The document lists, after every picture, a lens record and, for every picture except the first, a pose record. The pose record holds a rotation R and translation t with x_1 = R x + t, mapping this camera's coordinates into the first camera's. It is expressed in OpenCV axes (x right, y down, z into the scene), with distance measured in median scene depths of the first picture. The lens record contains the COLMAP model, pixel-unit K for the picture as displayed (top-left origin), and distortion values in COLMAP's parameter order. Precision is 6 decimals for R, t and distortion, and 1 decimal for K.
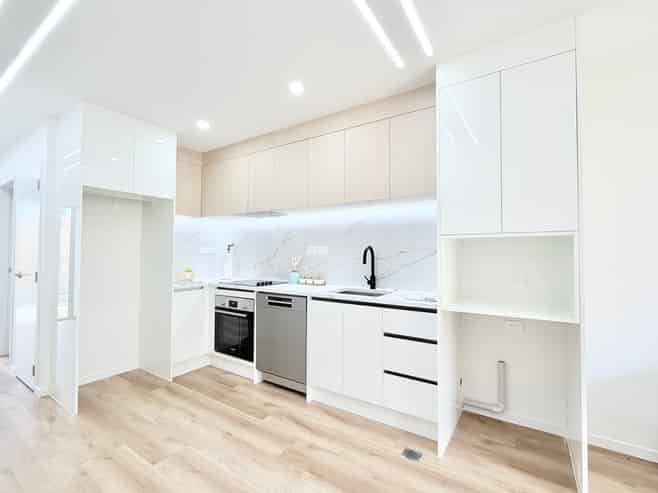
lens RADIAL K [[311.8, 0, 324.8], [0, 311.8, 245.7], [0, 0, 1]] dist [0.013762, 0.000045]
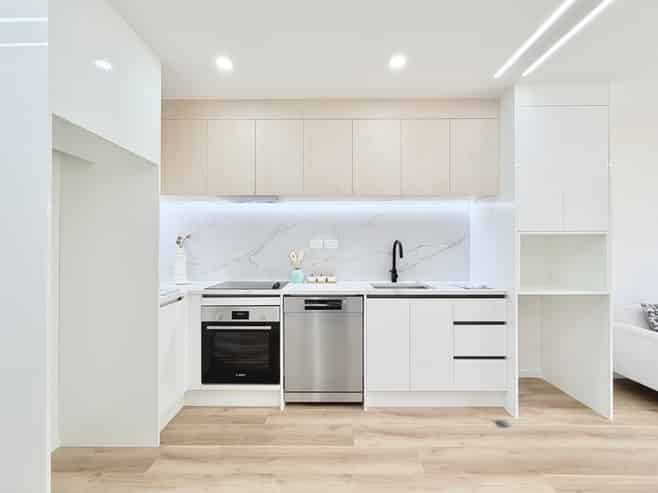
lens RADIAL K [[311.8, 0, 327.3], [0, 311.8, 245.4], [0, 0, 1]] dist [0.013762, 0.000045]
pose [[0.826136, -0.002715, 0.563464, -0.595888], [-0.009395, 0.999783, 0.018591, 0.002409], [-0.563392, -0.020652, 0.825932, 0.287487]]
